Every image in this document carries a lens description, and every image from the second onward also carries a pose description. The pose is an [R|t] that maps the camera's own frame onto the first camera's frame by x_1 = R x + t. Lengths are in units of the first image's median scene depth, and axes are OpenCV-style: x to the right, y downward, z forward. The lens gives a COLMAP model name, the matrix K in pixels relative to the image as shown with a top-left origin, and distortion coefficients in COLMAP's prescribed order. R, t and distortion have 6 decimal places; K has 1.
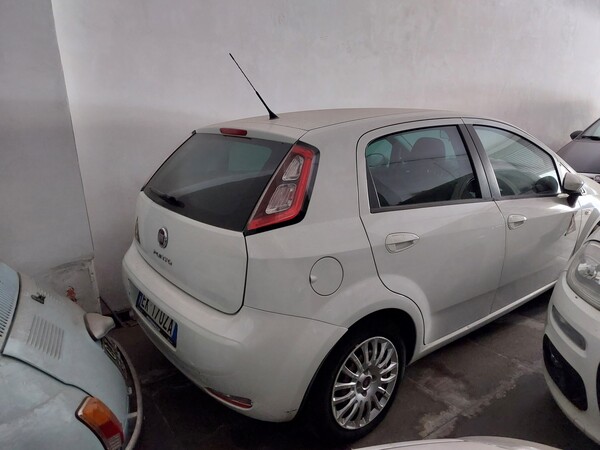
lens RADIAL K [[444.1, 0, 300.0], [0, 444.1, 225.0], [0, 0, 1]] dist [0.006484, -0.001249]
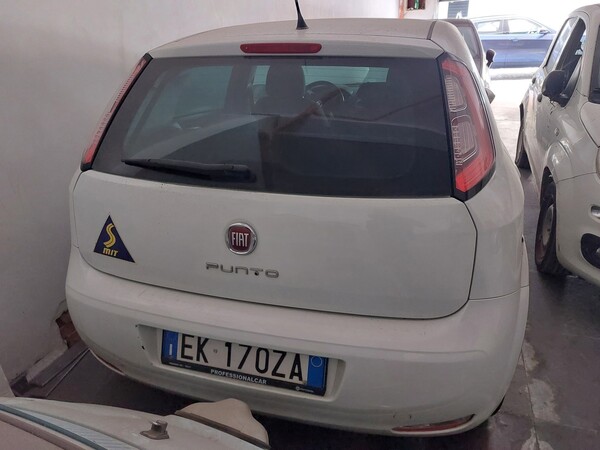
lens RADIAL K [[459.4, 0, 300.0], [0, 459.4, 225.0], [0, 0, 1]] dist [0.002661, 0.001978]
pose [[0.817301, -0.236516, 0.525432, -0.562177], [0.163876, 0.969629, 0.181559, -0.085803], [-0.552416, -0.062283, 0.831239, 0.452262]]
